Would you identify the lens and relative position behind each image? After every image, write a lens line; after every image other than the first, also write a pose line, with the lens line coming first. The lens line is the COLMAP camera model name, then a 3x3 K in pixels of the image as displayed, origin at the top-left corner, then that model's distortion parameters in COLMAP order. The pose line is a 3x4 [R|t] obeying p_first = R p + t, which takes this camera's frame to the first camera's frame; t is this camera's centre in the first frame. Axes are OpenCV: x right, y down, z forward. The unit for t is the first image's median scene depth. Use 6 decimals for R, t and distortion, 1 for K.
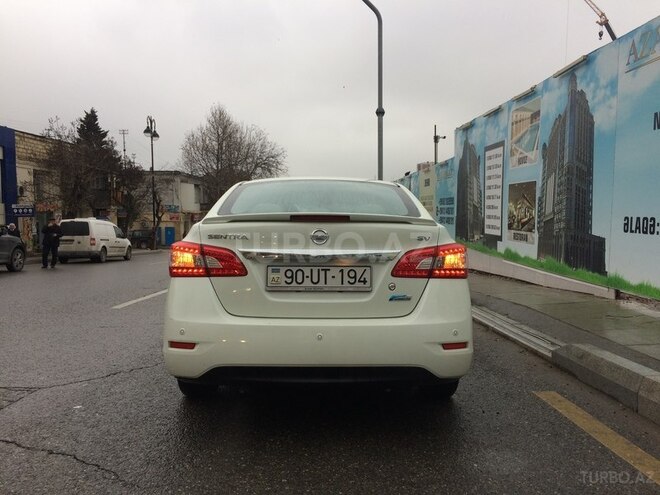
lens RADIAL K [[555.5, 0, 331.2], [0, 555.5, 251.9], [0, 0, 1]] dist [-0.006186, -0.006194]
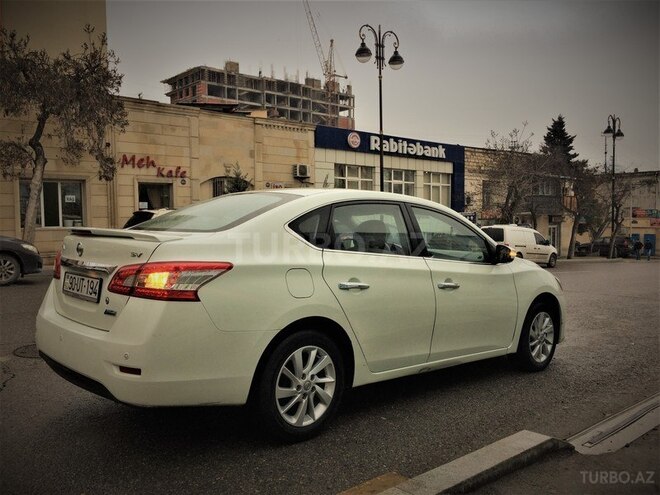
lens RADIAL K [[555.5, 0, 332.1], [0, 555.5, 245.5], [0, 0, 1]] dist [-0.006186, -0.006194]
pose [[0.653613, 0.027383, -0.756334, 0.103371], [-0.043520, 0.999051, -0.001440, -0.004910], [0.755577, 0.033857, 0.654184, 0.057869]]
